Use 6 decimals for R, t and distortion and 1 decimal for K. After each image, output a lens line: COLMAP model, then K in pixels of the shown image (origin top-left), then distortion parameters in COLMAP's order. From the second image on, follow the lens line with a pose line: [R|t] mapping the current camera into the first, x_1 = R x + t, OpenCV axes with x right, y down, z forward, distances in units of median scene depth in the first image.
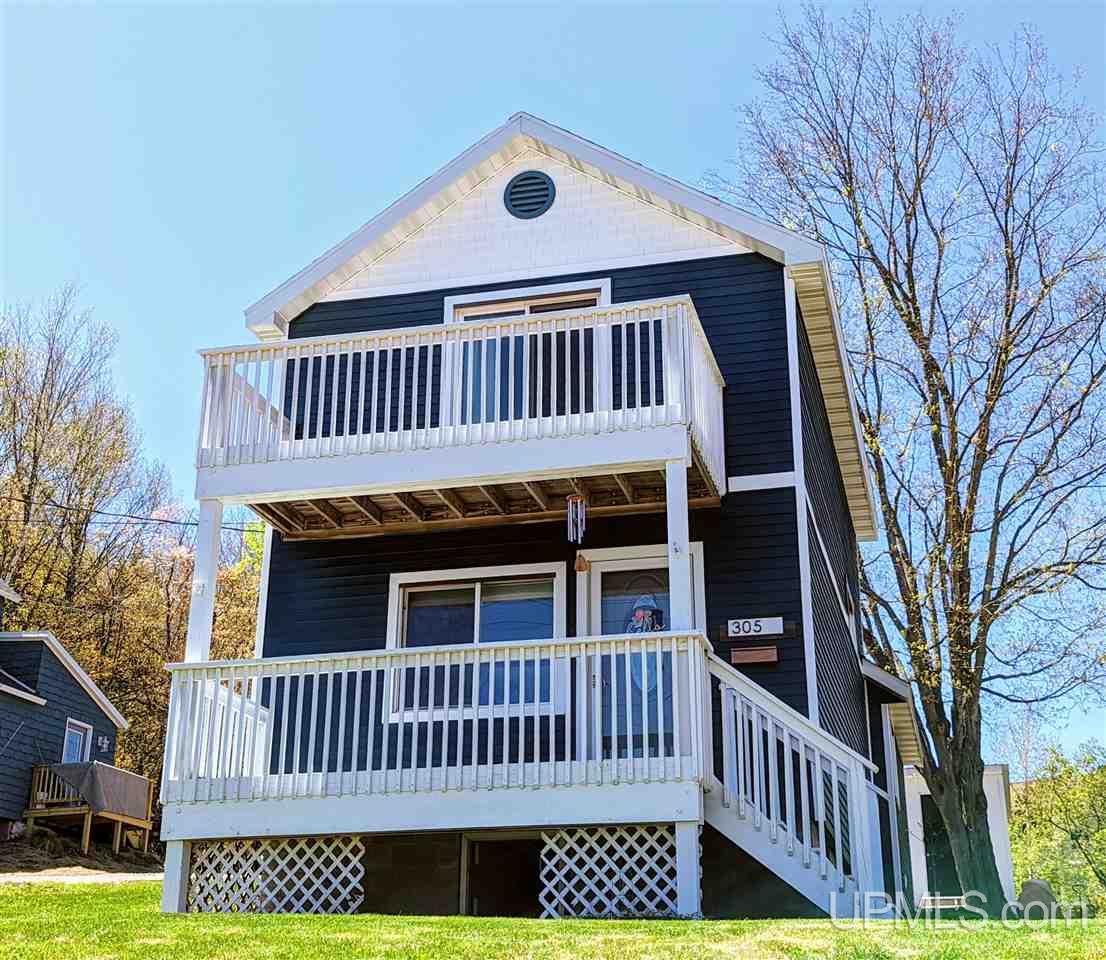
lens RADIAL K [[1552.7, 0, 553.0], [0, 1552.7, 480.0], [0, 0, 1]] dist [0.012196, 0.050850]
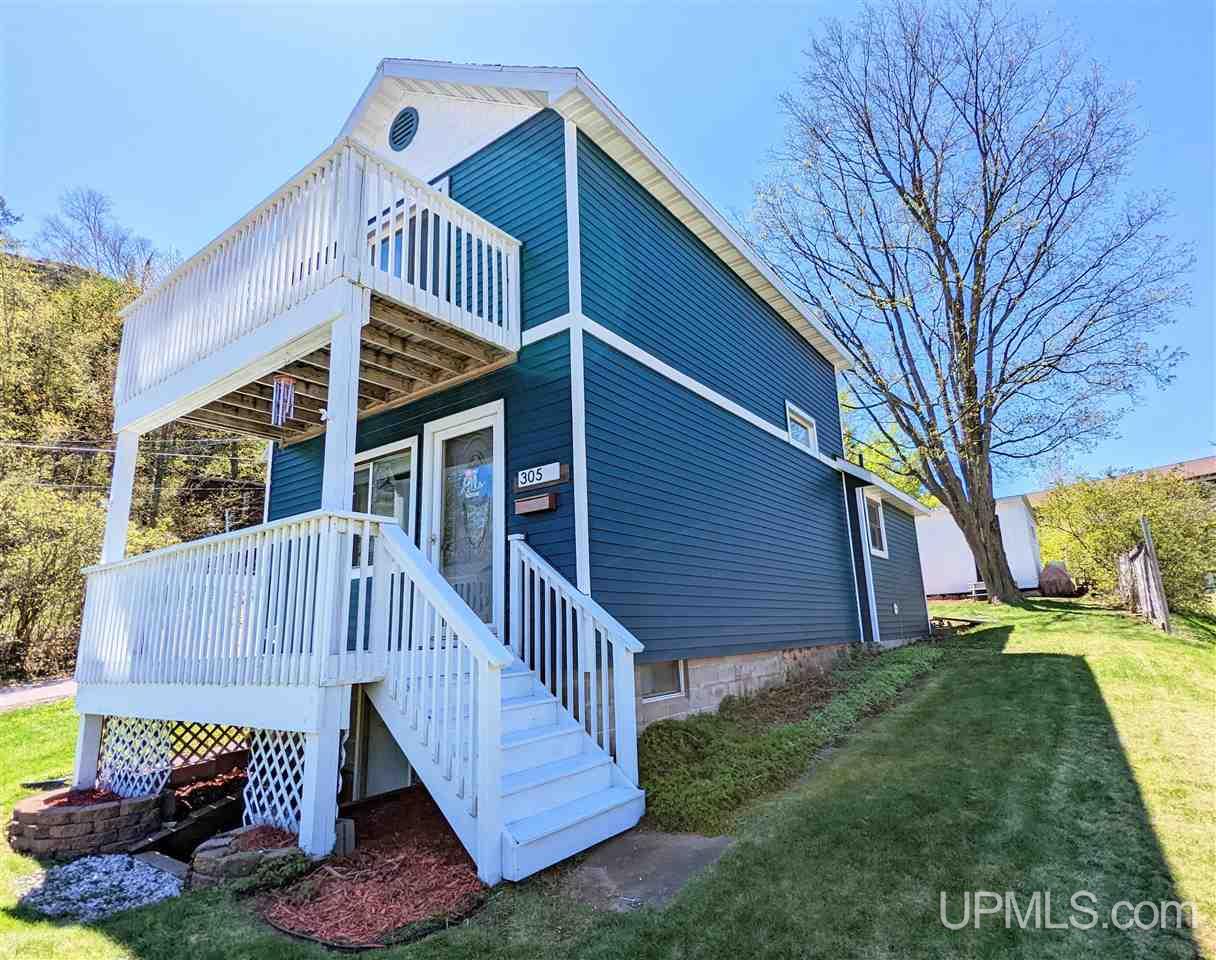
lens RADIAL K [[651.3, 0, 647.4], [0, 651.3, 507.0], [0, 0, 1]] dist [-0.000177, -0.039688]
pose [[0.939627, -0.114041, -0.322639, 0.317391], [0.171925, 0.972527, 0.156948, 0.057961], [0.295876, -0.202943, 0.933419, 0.598107]]
